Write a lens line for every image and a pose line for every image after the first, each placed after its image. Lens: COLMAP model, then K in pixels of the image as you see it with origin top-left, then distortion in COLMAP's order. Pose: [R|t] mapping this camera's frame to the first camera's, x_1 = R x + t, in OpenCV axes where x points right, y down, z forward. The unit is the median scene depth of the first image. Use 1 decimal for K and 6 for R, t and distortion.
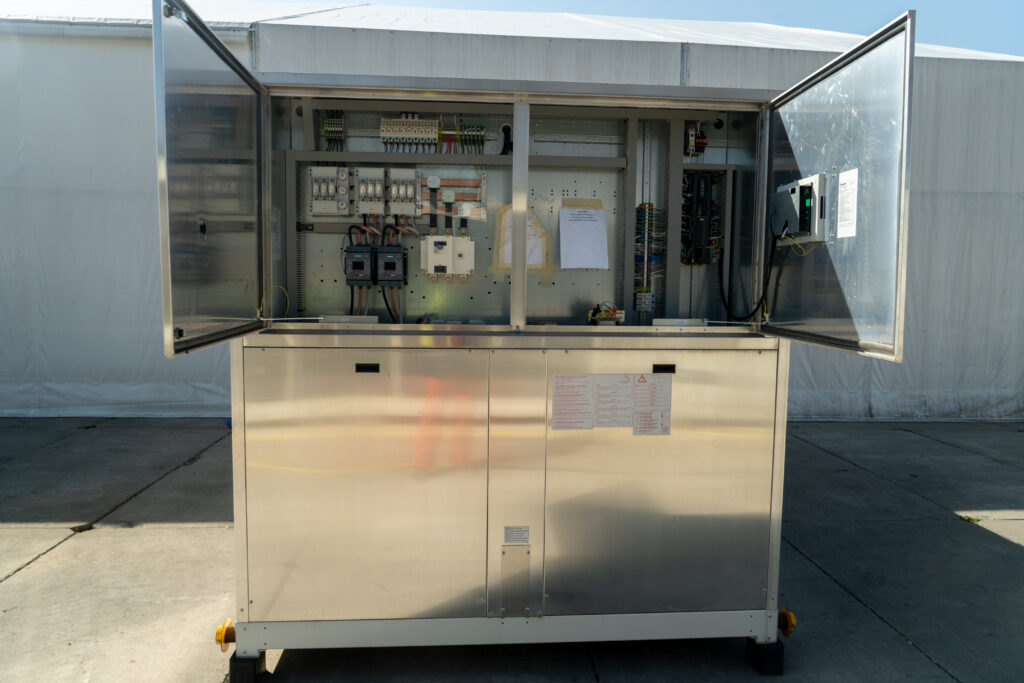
lens RADIAL K [[692.8, 0, 512.0], [0, 692.8, 341.5], [0, 0, 1]] dist [-0.016277, 0.001442]
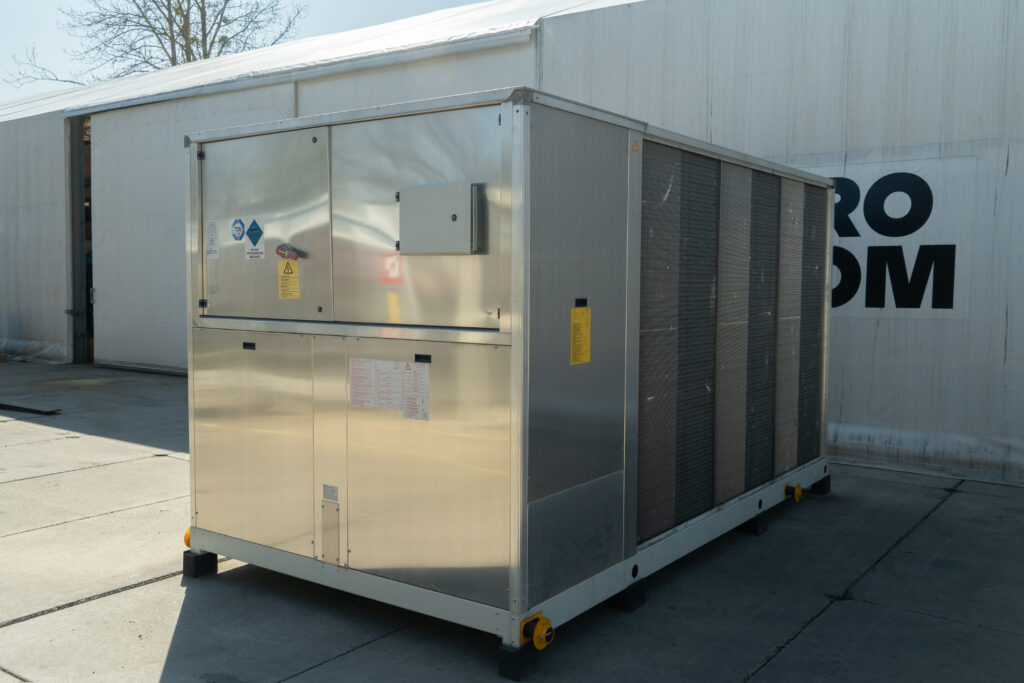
lens RADIAL K [[925.6, 0, 512.0], [0, 925.6, 341.5], [0, 0, 1]] dist [0.000641, -0.007881]
pose [[0.761149, 0.035523, -0.647603, 1.018752], [-0.053667, 0.998524, -0.008305, 0.013793], [0.646353, 0.041076, 0.761932, -0.013573]]
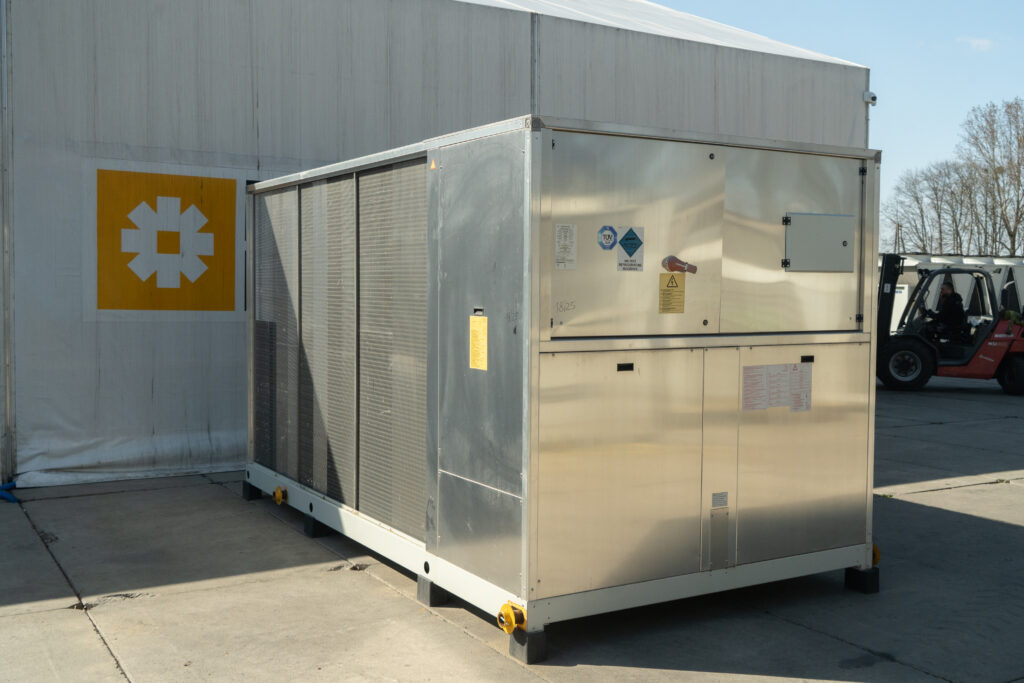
lens RADIAL K [[1069.1, 0, 512.0], [0, 1069.1, 341.5], [0, 0, 1]] dist [-0.001078, 0.022571]
pose [[0.896268, -0.031251, 0.442411, -0.929545], [0.044955, 0.998778, -0.020521, 0.018209], [-0.441229, 0.038281, 0.896577, -0.438384]]
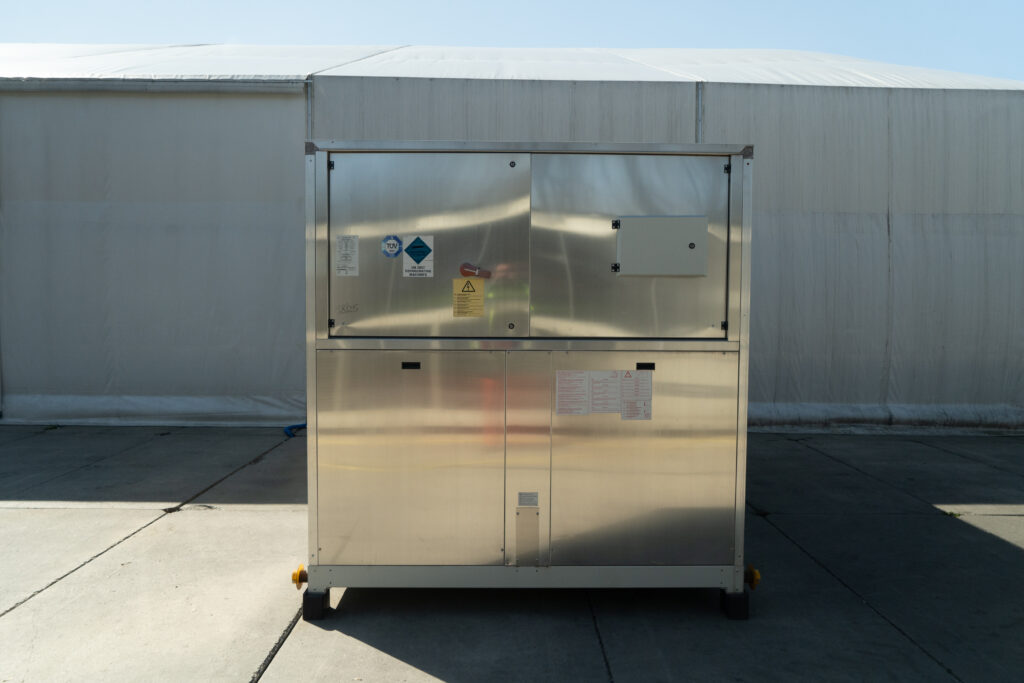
lens RADIAL K [[698.6, 0, 505.6], [0, 698.6, 341.3], [0, 0, 1]] dist [-0.022122, 0.001365]
pose [[0.997871, -0.003703, -0.065106, 0.039888], [0.001315, 0.999326, -0.036679, 0.032036], [0.065198, 0.036516, 0.997204, -0.221438]]
